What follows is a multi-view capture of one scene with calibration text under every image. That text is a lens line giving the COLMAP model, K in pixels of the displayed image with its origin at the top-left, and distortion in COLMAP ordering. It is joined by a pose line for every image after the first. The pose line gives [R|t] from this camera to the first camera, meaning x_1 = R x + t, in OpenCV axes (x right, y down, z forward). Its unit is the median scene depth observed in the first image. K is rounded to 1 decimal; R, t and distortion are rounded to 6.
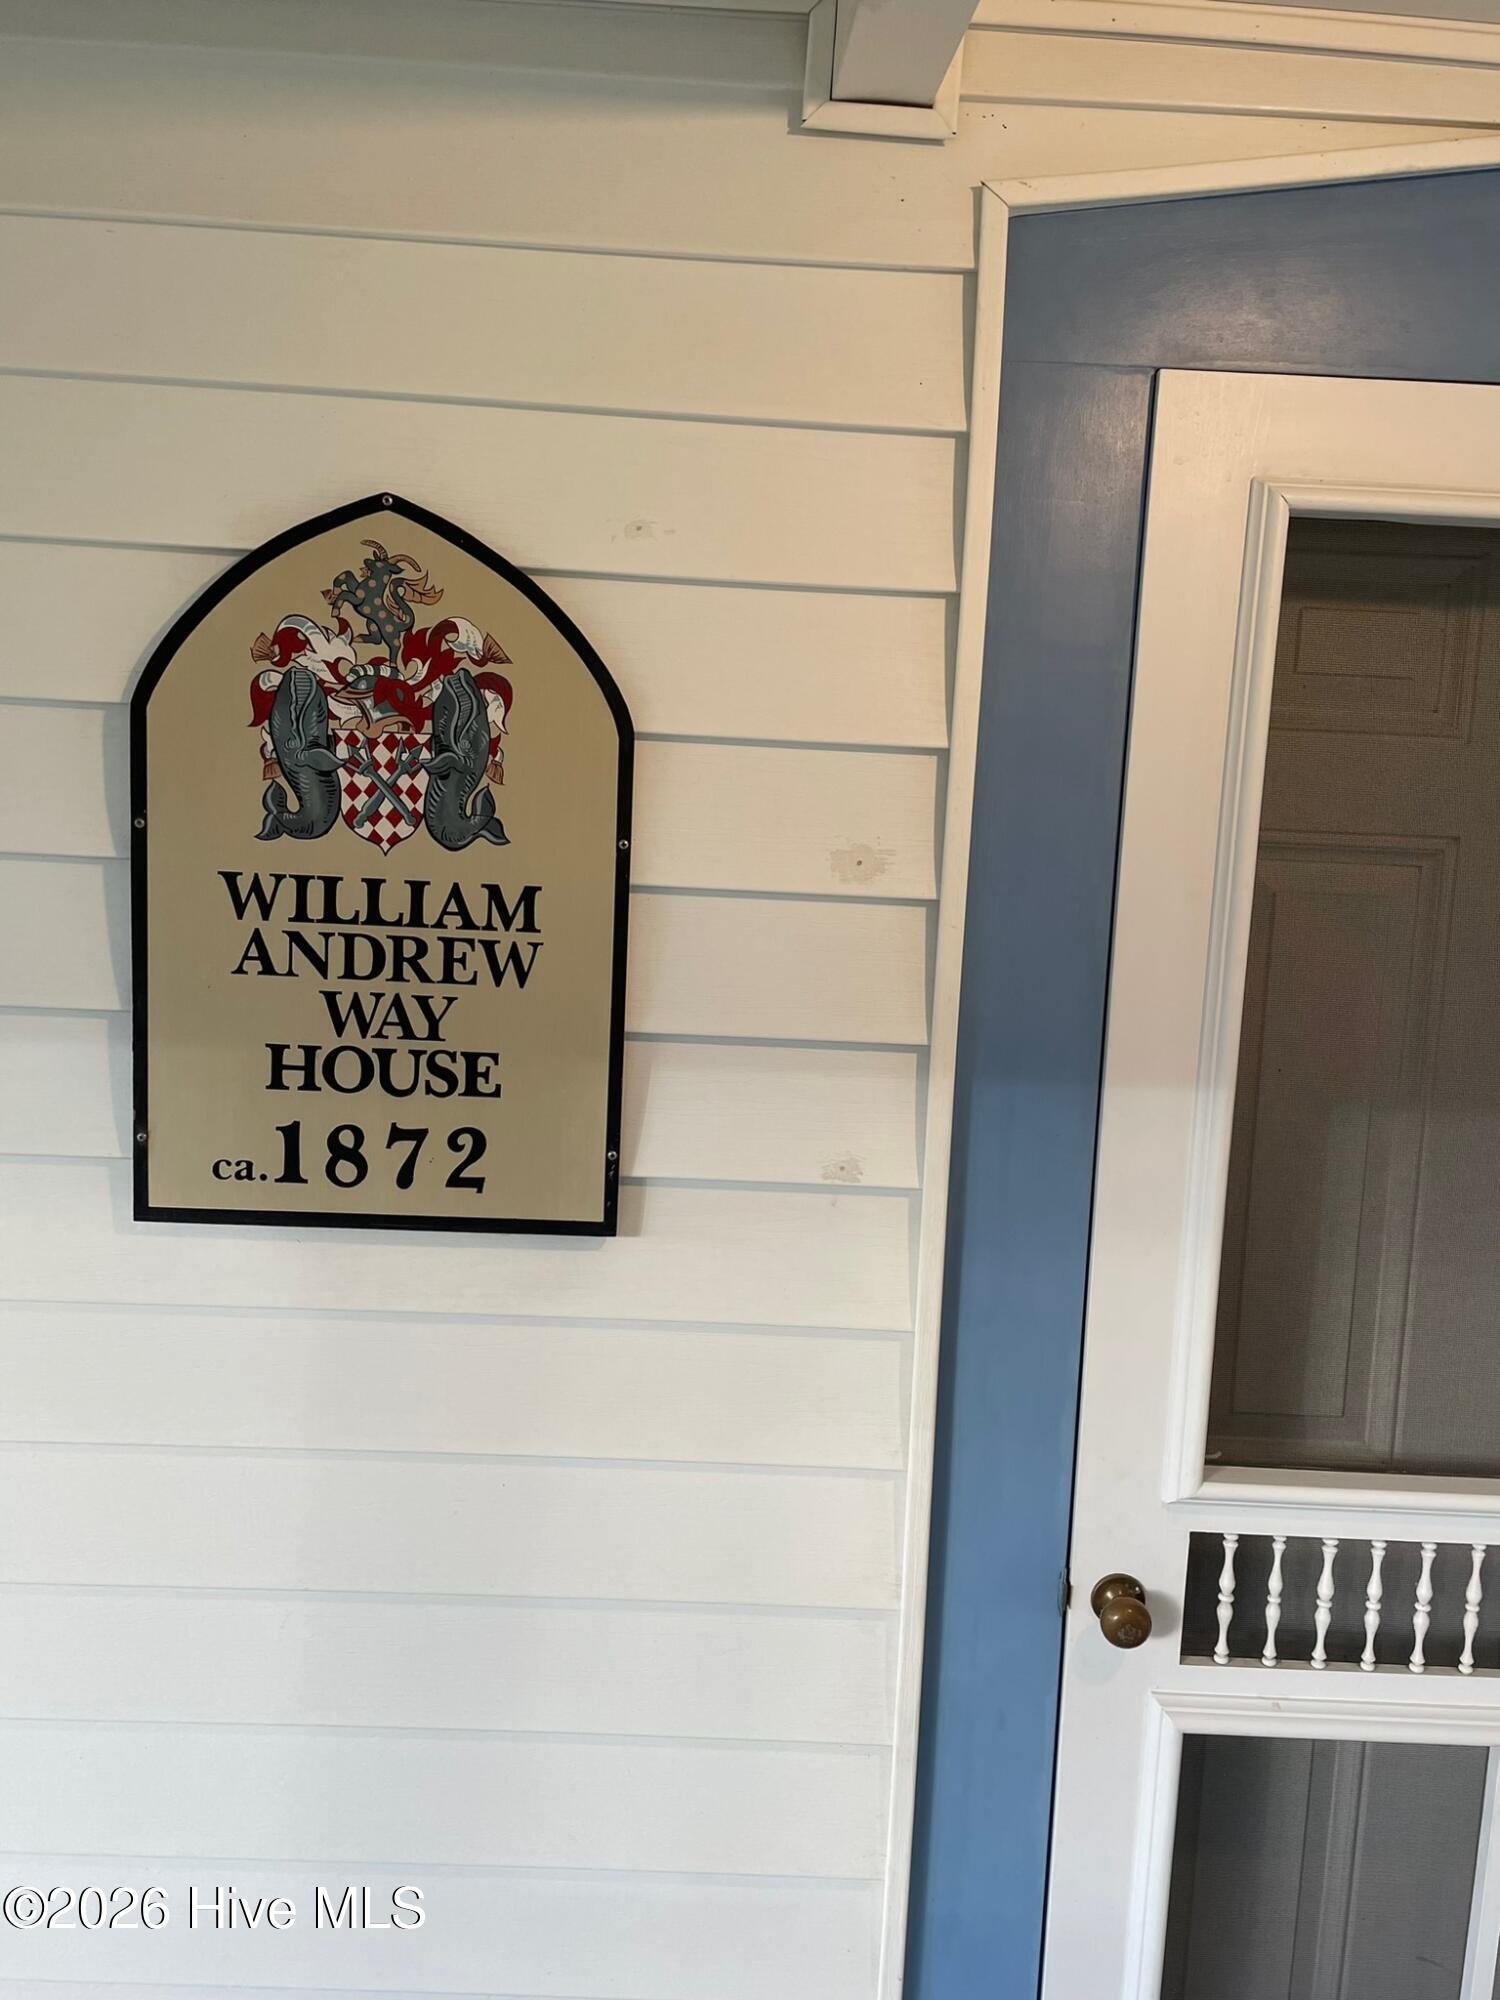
lens RADIAL K [[1515.5, 0, 750.0], [0, 1515.5, 1000.0], [0, 0, 1]] dist [0.114635, -0.180848]
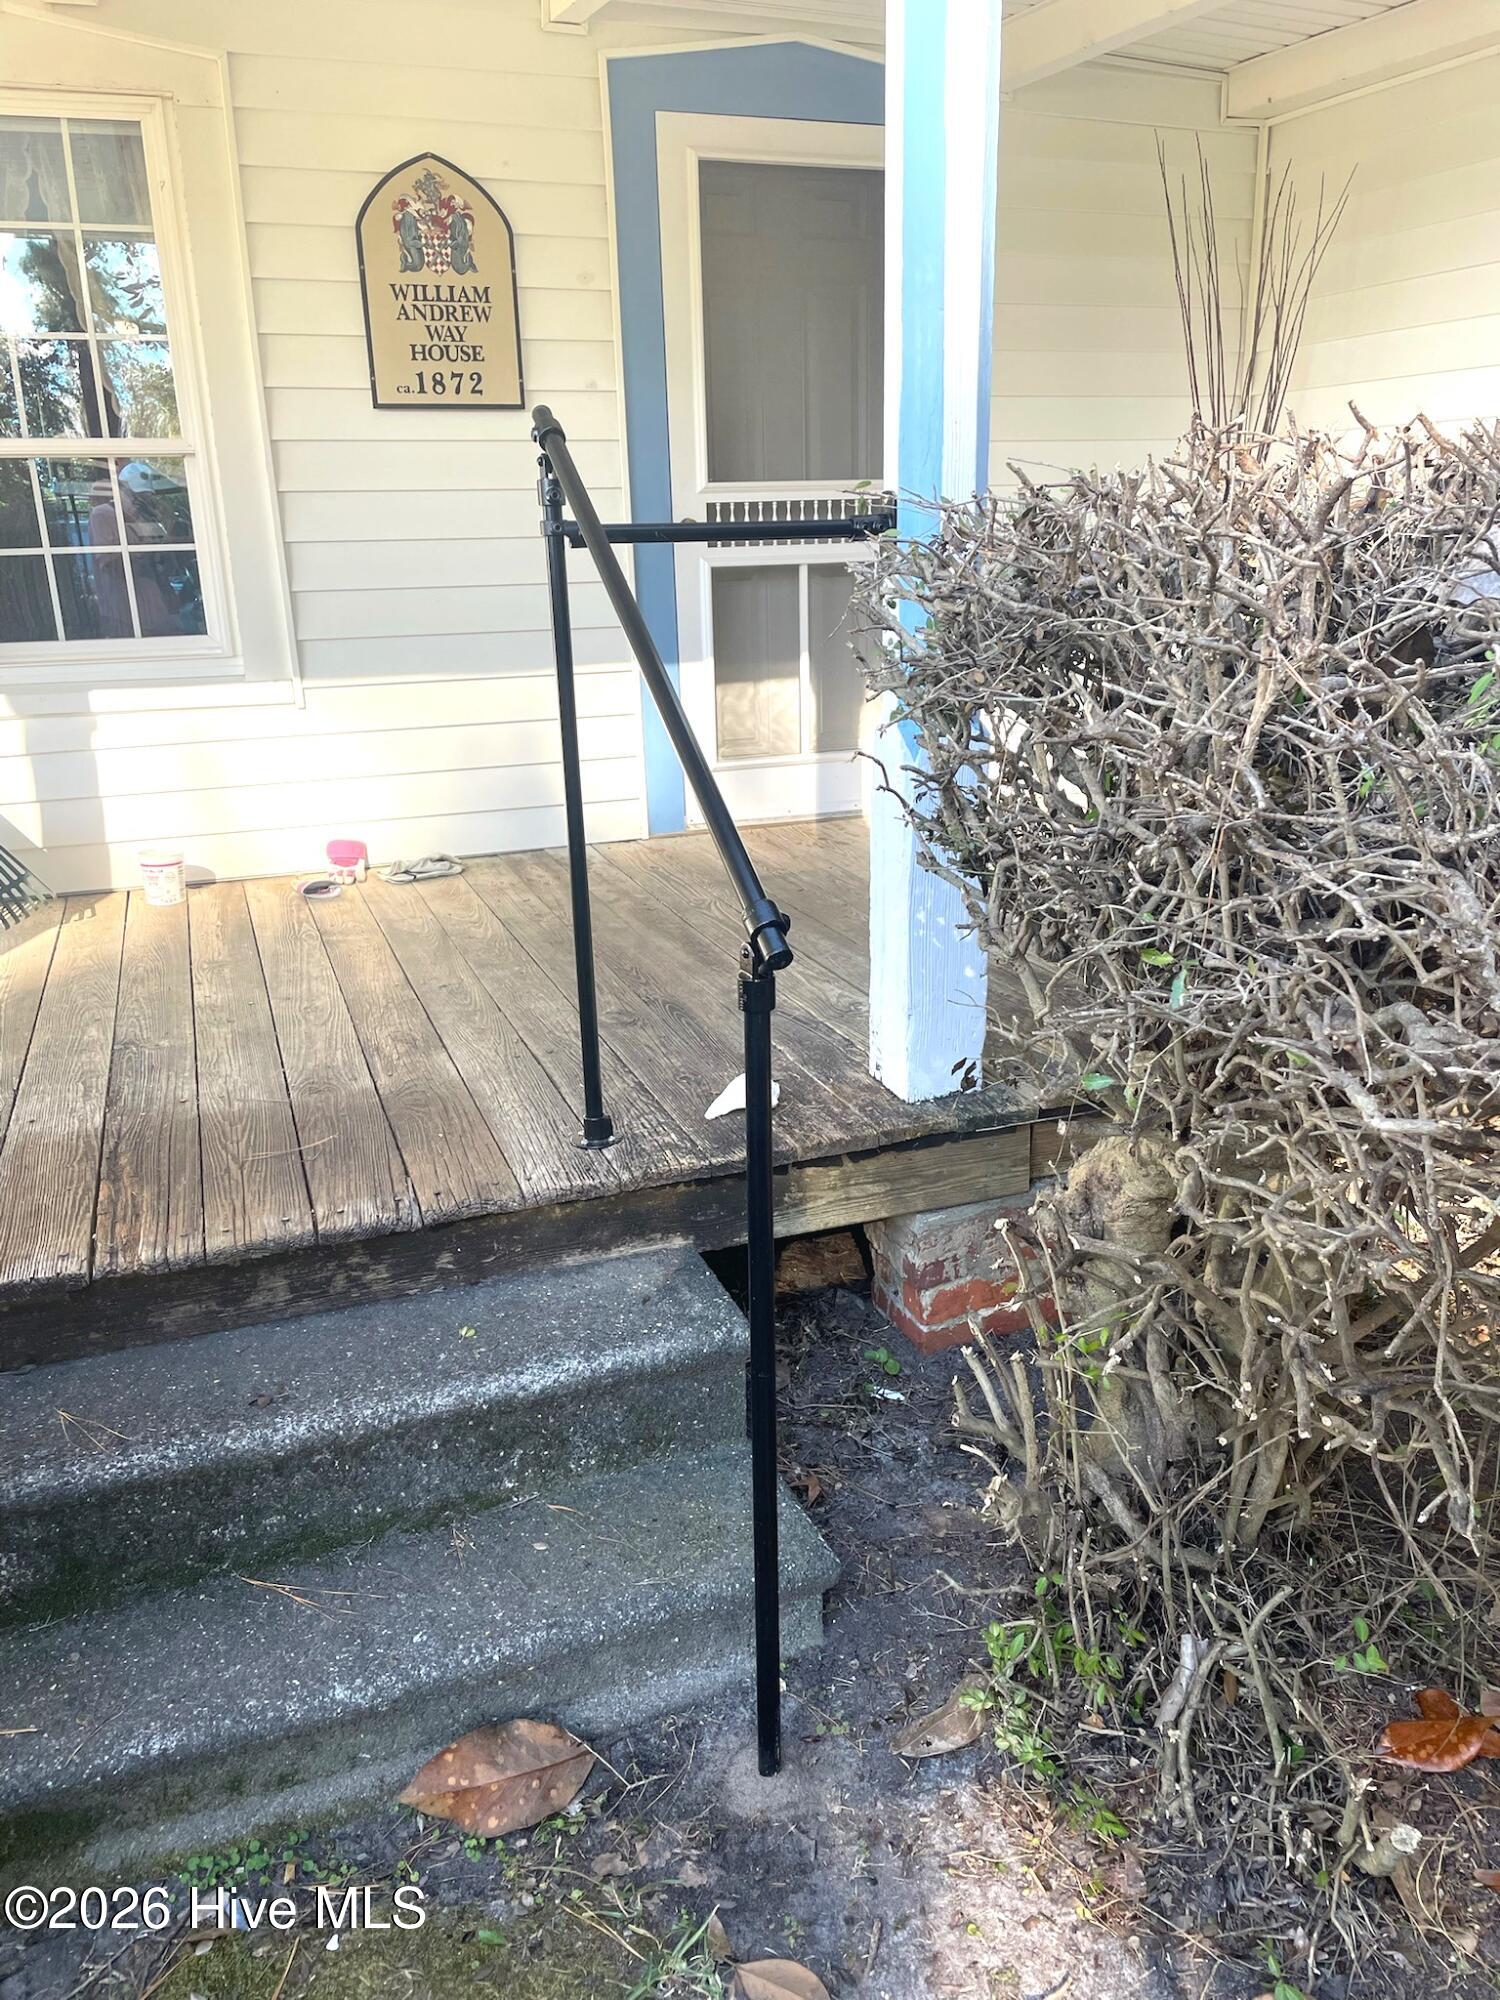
lens RADIAL K [[1520.1, 0, 750.0], [0, 1520.1, 1000.0], [0, 0, 1]] dist [0.094369, -0.126140]
pose [[0.938874, -0.168262, 0.300340, -0.839703], [0.107887, 0.972278, 0.207449, 0.756768], [-0.326920, -0.162365, 0.931000, -2.396761]]
